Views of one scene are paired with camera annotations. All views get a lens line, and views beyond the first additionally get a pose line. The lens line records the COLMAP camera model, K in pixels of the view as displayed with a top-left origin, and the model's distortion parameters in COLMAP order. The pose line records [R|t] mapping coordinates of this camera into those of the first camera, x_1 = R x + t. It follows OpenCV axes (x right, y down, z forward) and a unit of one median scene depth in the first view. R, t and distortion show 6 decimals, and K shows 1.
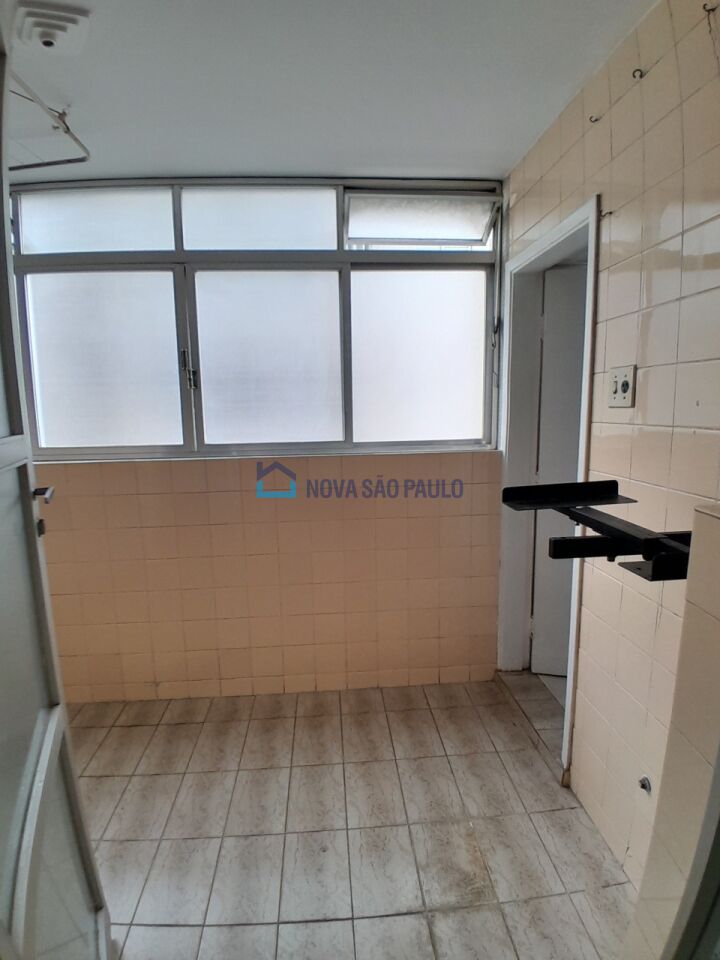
lens RADIAL K [[482.5, 0, 360.0], [0, 482.5, 480.0], [0, 0, 1]] dist [-0.000807, -0.045327]
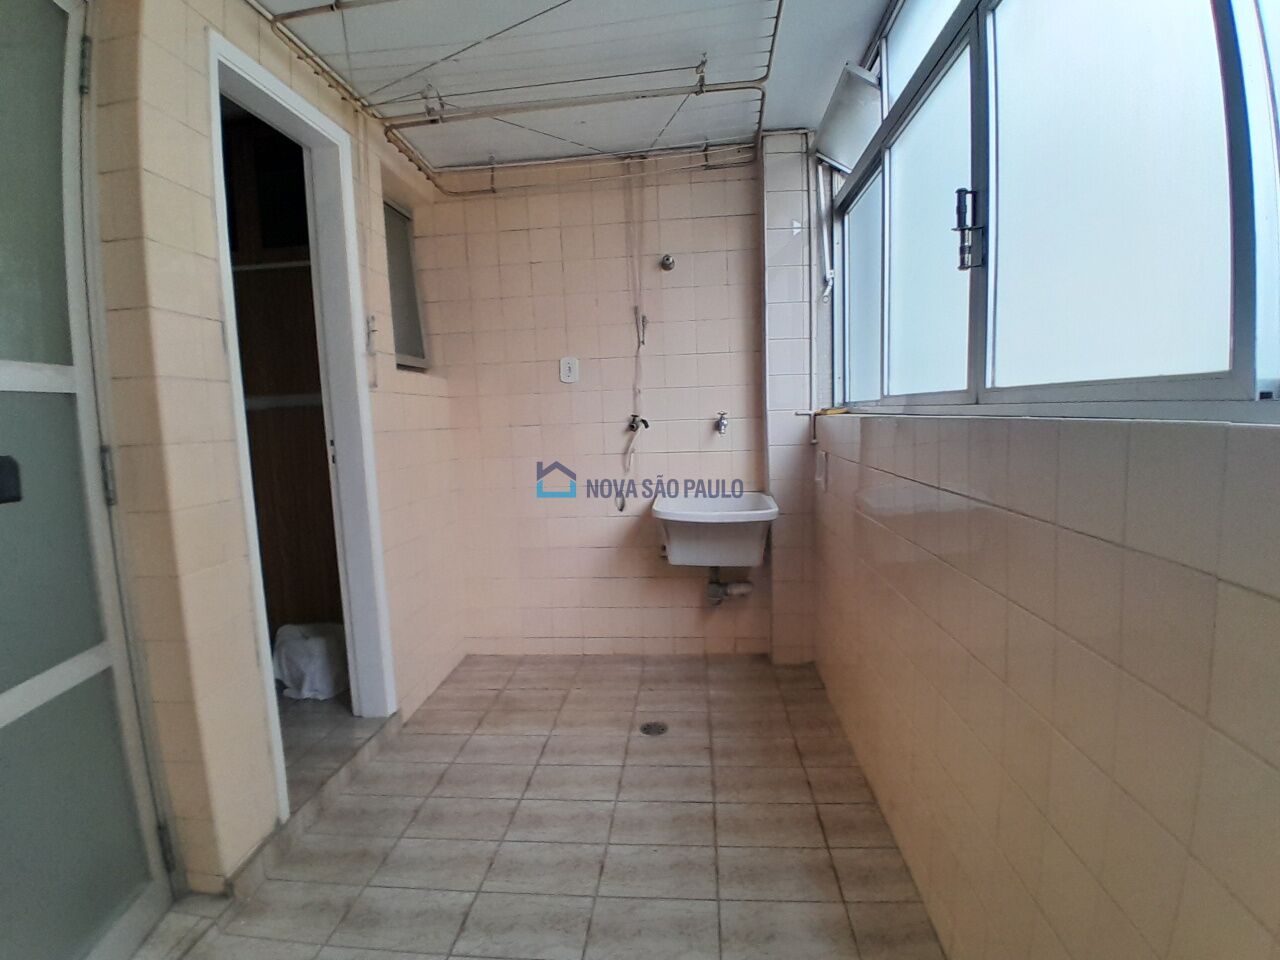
lens RADIAL K [[643.4, 0, 634.4], [0, 643.4, 488.5], [0, 0, 1]] dist [-0.000807, -0.045327]
pose [[-0.169255, 0.134576, -0.976341, 0.351229], [-0.109624, 0.981916, 0.154348, -0.039424], [0.979457, 0.133155, -0.151442, 0.805727]]
